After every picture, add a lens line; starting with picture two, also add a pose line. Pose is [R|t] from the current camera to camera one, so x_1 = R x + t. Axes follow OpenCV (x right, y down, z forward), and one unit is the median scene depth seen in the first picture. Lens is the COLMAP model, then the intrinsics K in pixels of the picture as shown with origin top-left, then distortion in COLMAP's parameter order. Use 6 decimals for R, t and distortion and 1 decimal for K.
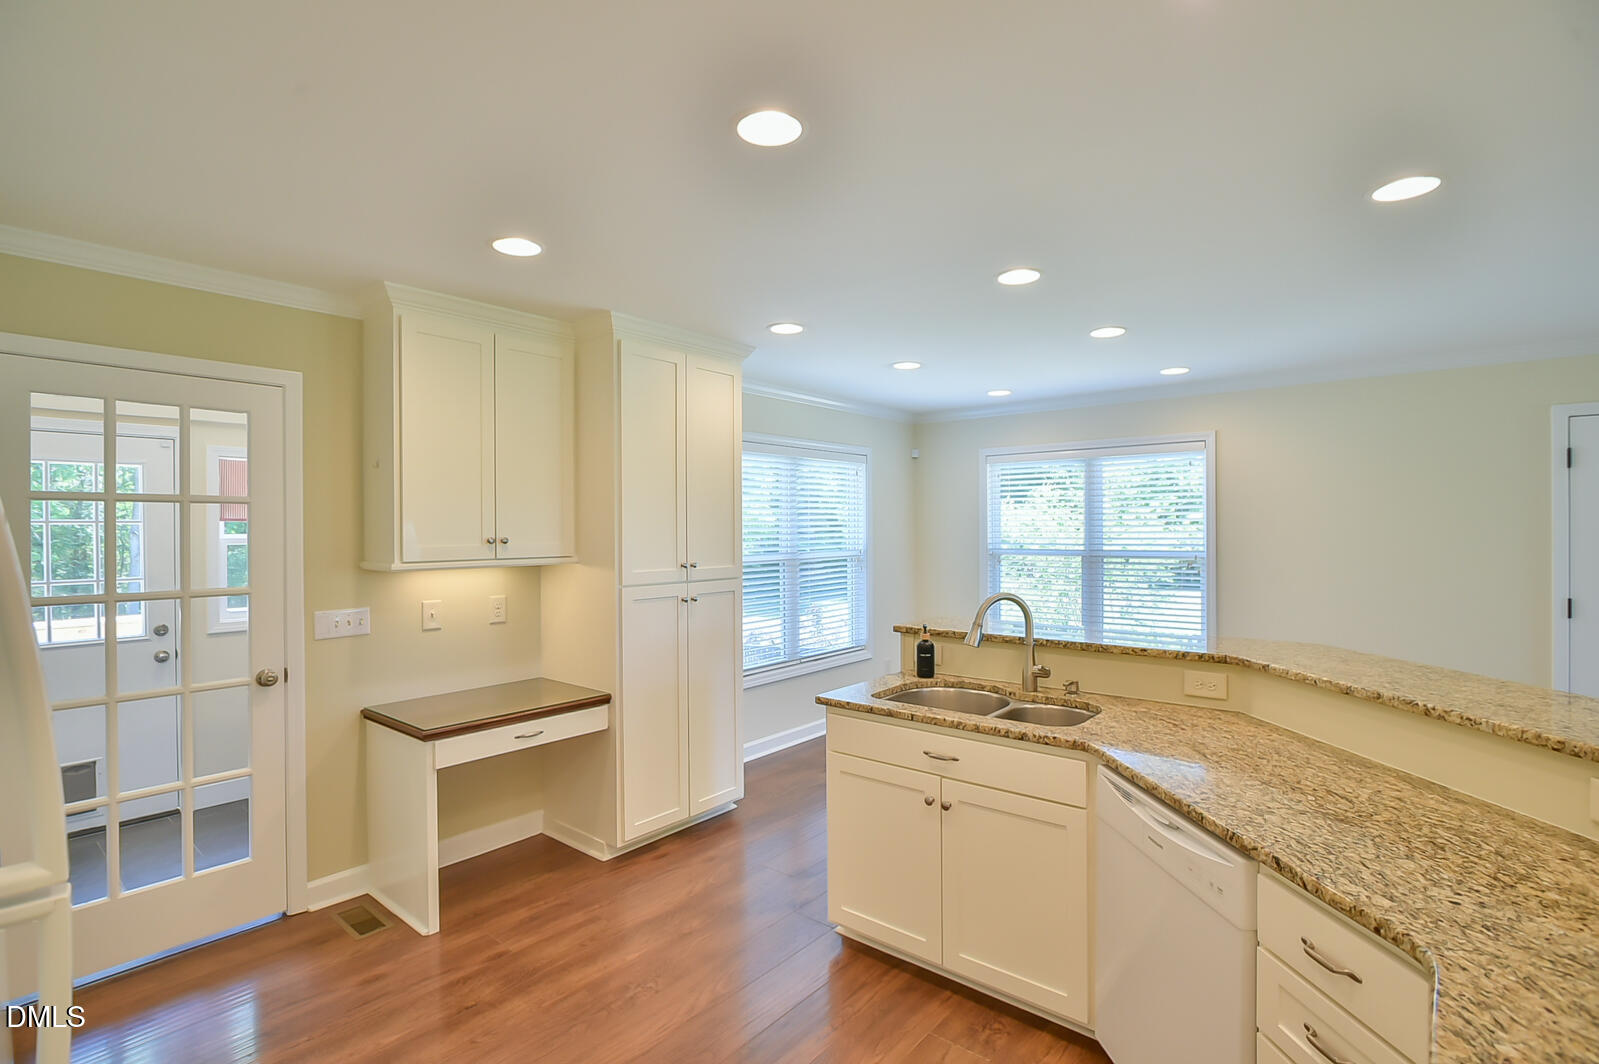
lens RADIAL K [[757.1, 0, 795.1], [0, 757.1, 533.7], [0, 0, 1]] dist [-0.012419, 0.000728]
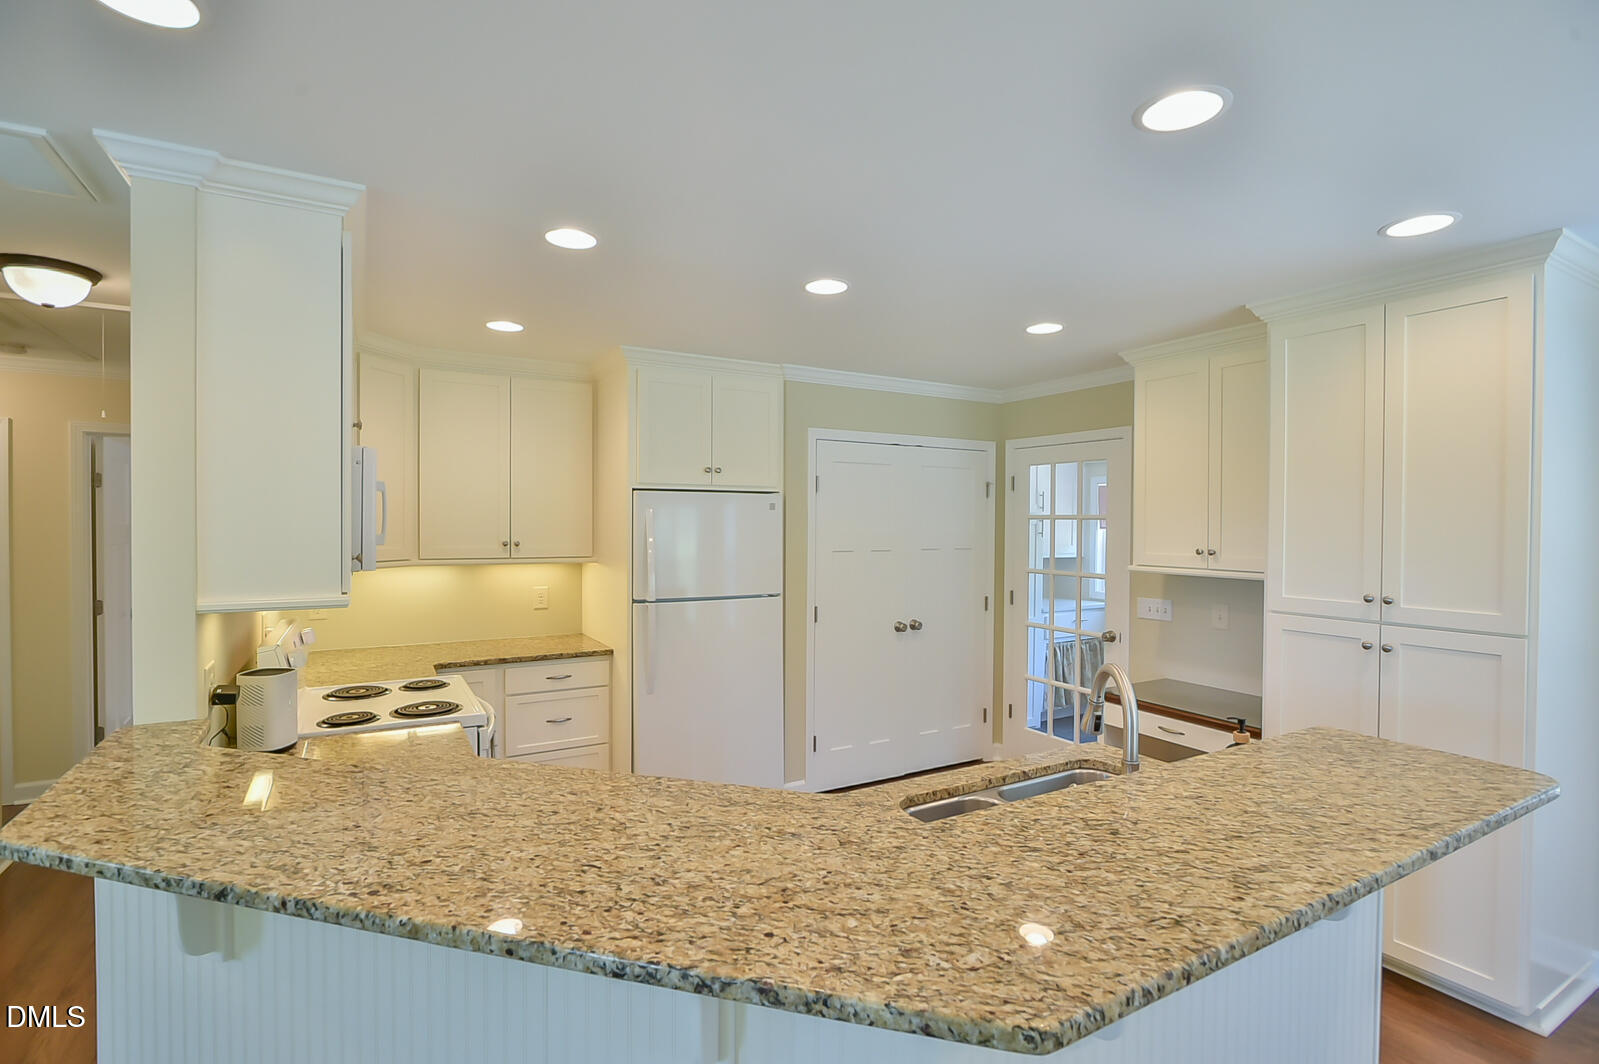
lens RADIAL K [[757.1, 0, 796.7], [0, 757.1, 536.6], [0, 0, 1]] dist [-0.012419, 0.000728]
pose [[-0.339928, 0.022135, -0.940191, 0.804530], [-0.011424, 0.999552, 0.027663, -0.035360], [0.940382, 0.020144, -0.339522, 0.814988]]
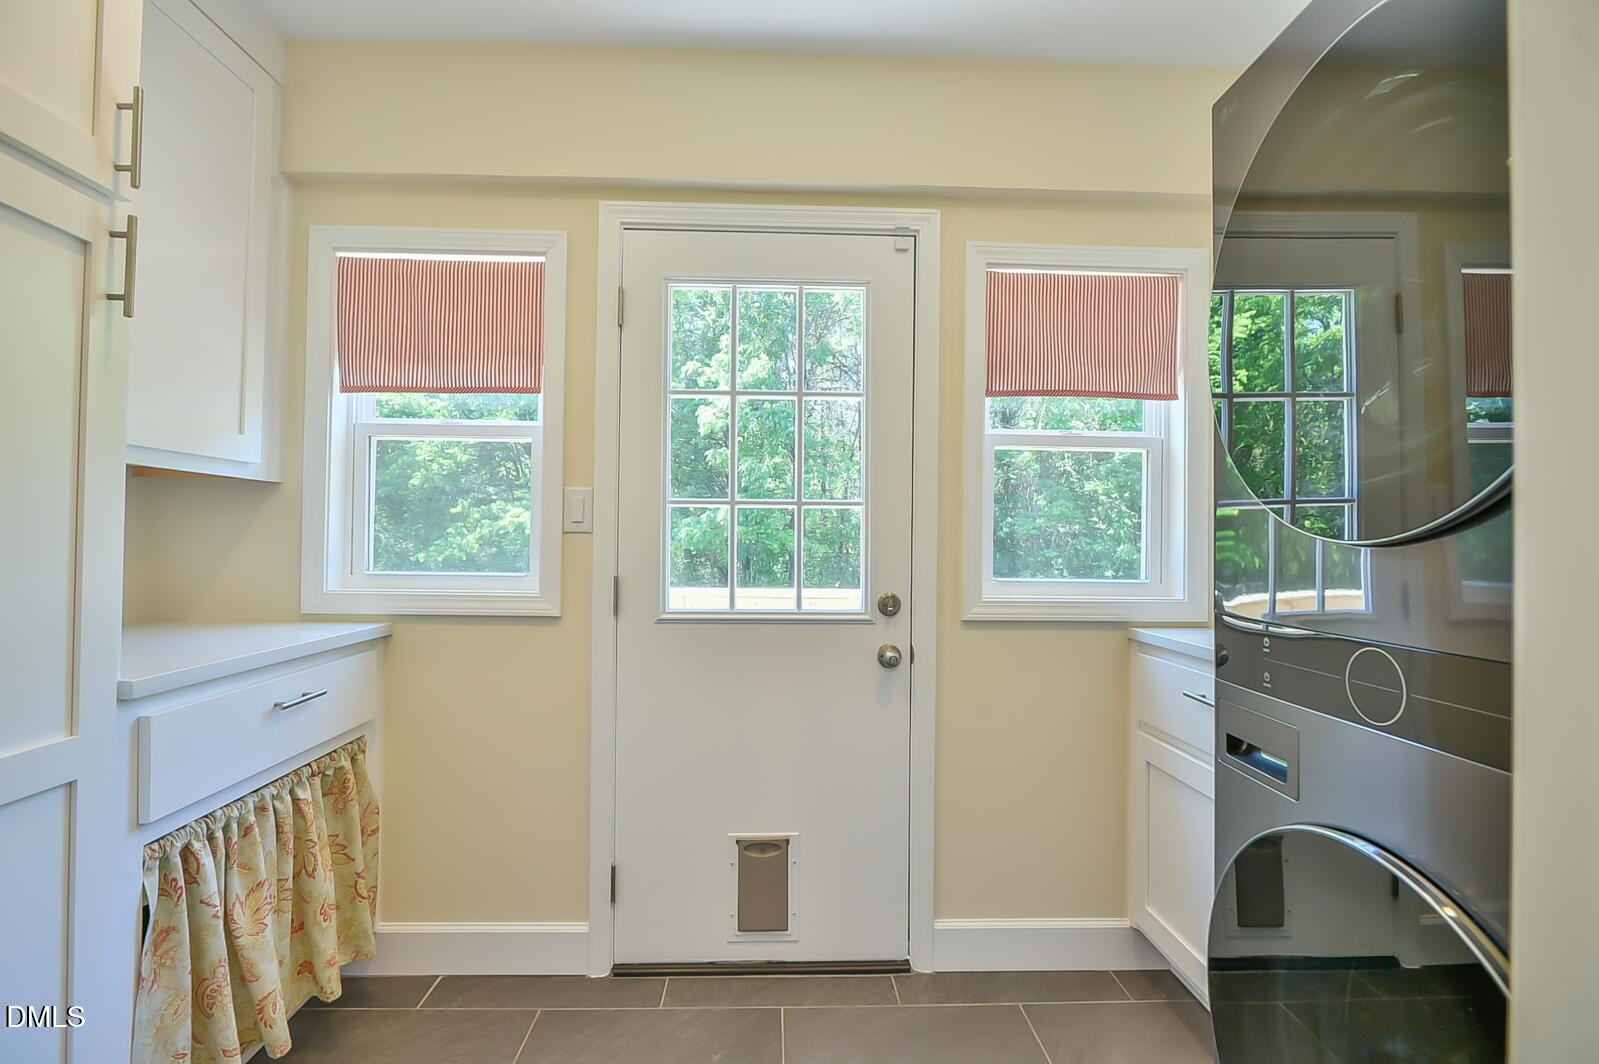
lens RADIAL K [[757.1, 0, 801.1], [0, 757.1, 532.2], [0, 0, 1]] dist [-0.012419, 0.000728]
pose [[0.657862, 0.005010, -0.753122, -0.625684], [-0.018469, 0.999784, -0.009482, 0.107326], [0.752912, 0.020147, 0.657813, 0.774675]]
